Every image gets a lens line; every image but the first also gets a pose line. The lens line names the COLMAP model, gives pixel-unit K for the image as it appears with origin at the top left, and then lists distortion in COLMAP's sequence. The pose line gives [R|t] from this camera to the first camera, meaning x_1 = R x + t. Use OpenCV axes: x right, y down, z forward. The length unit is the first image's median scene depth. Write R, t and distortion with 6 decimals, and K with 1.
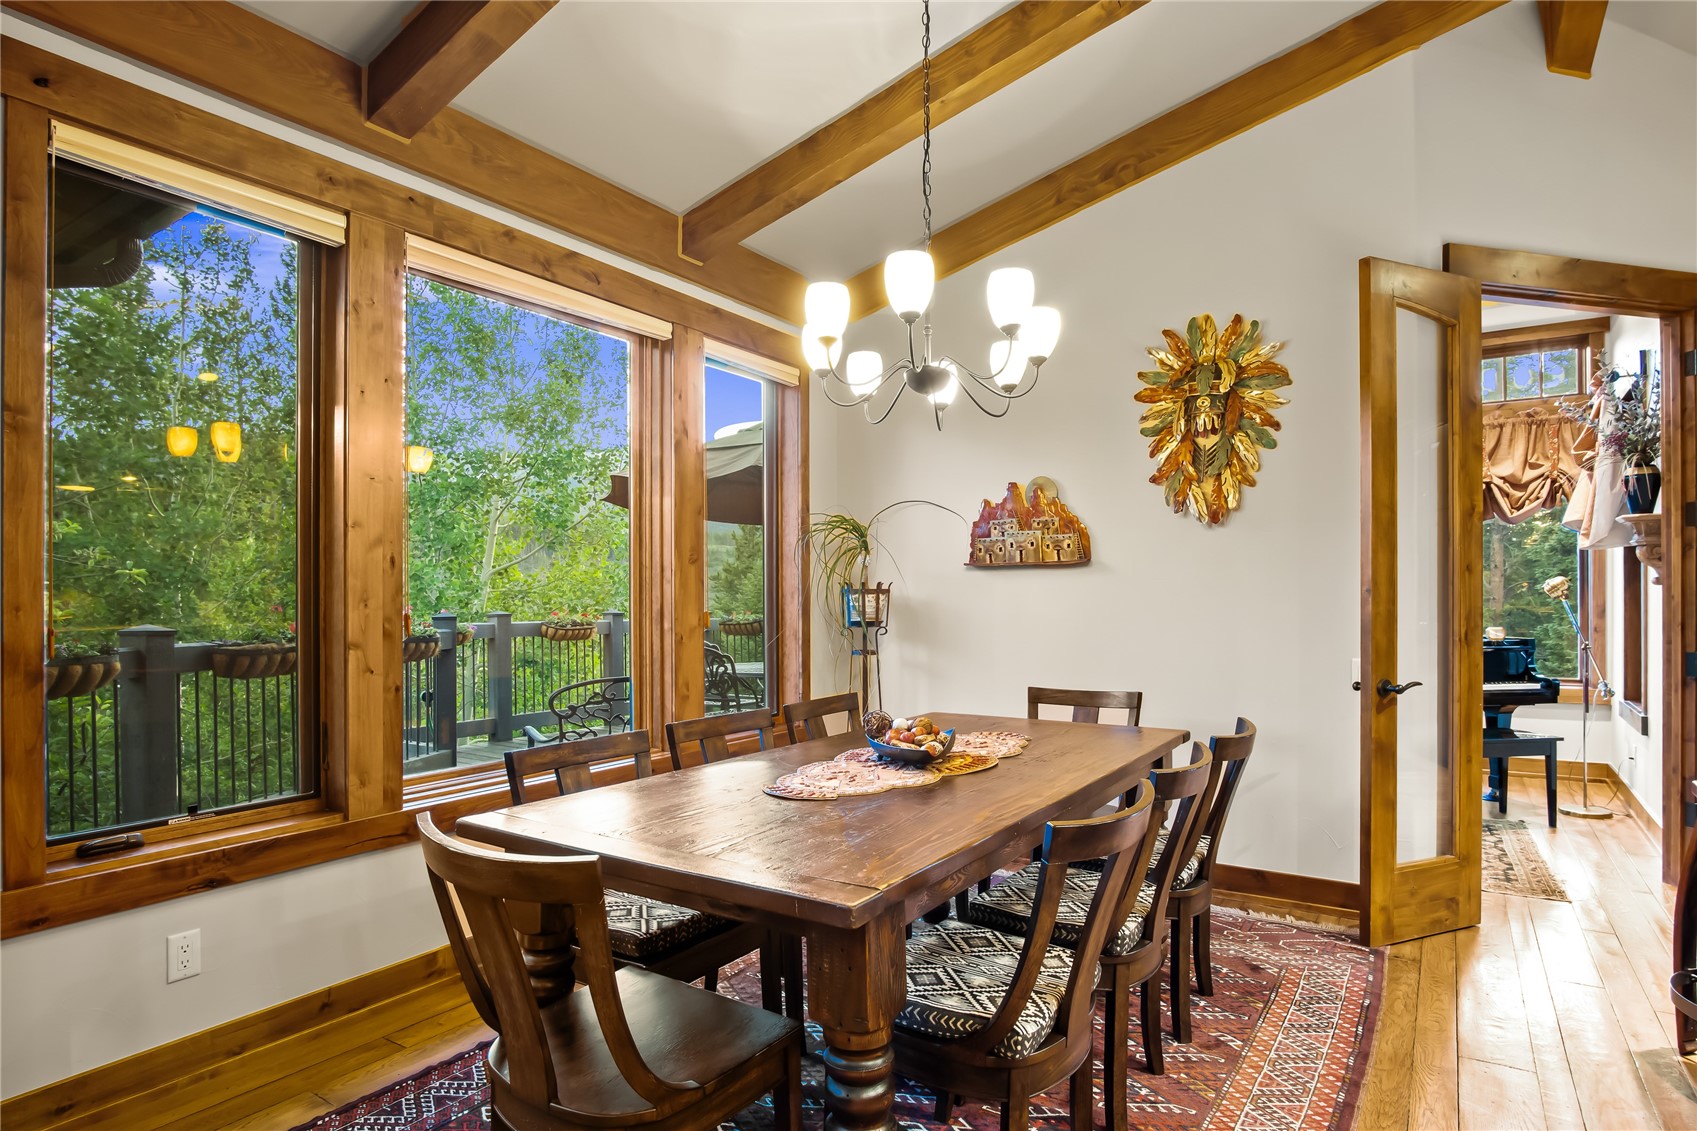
lens RADIAL K [[938.7, 0, 850.3], [0, 938.7, 599.7], [0, 0, 1]] dist [-0.030885, 0.011554]
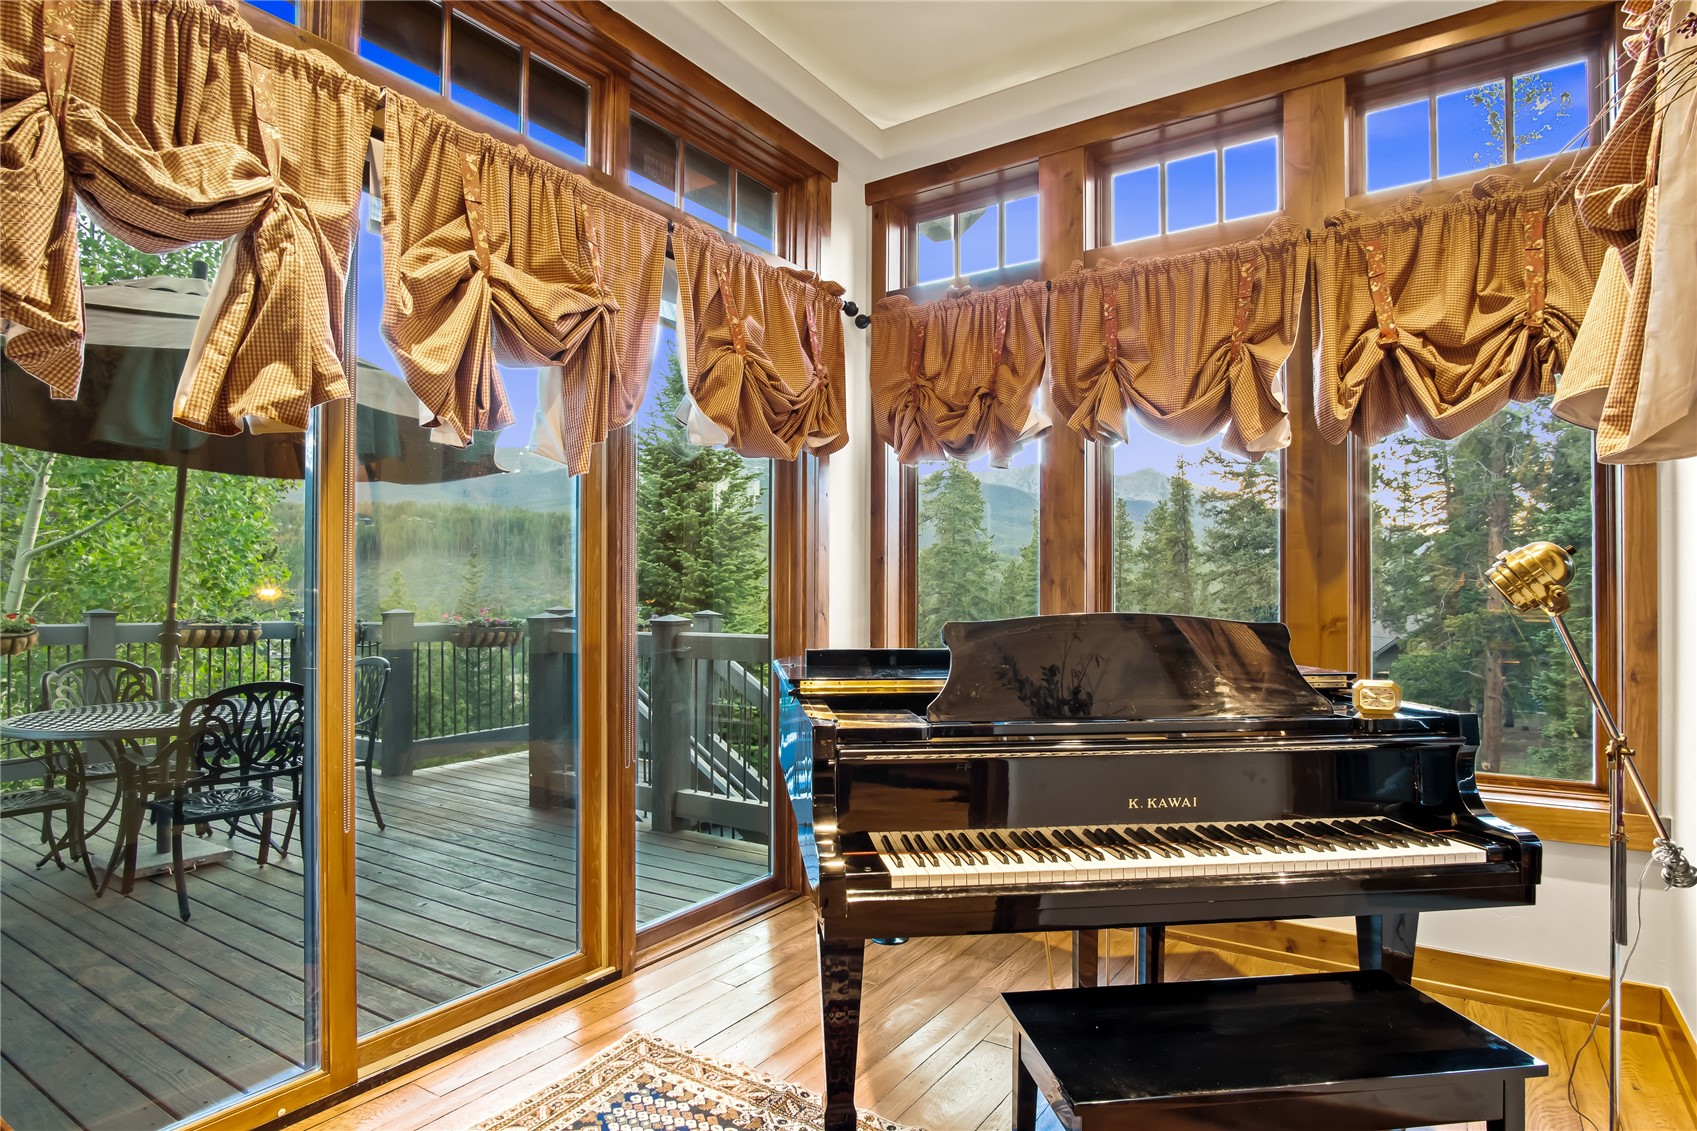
lens RADIAL K [[912.7, 0, 852.4], [0, 912.7, 585.0], [0, 0, 1]] dist [-0.036893, 0.010139]
pose [[0.999754, 0.005911, -0.021359, 0.444167], [-0.006163, 0.999912, -0.011740, -0.004108], [0.021287, 0.011868, 0.999703, 0.568291]]
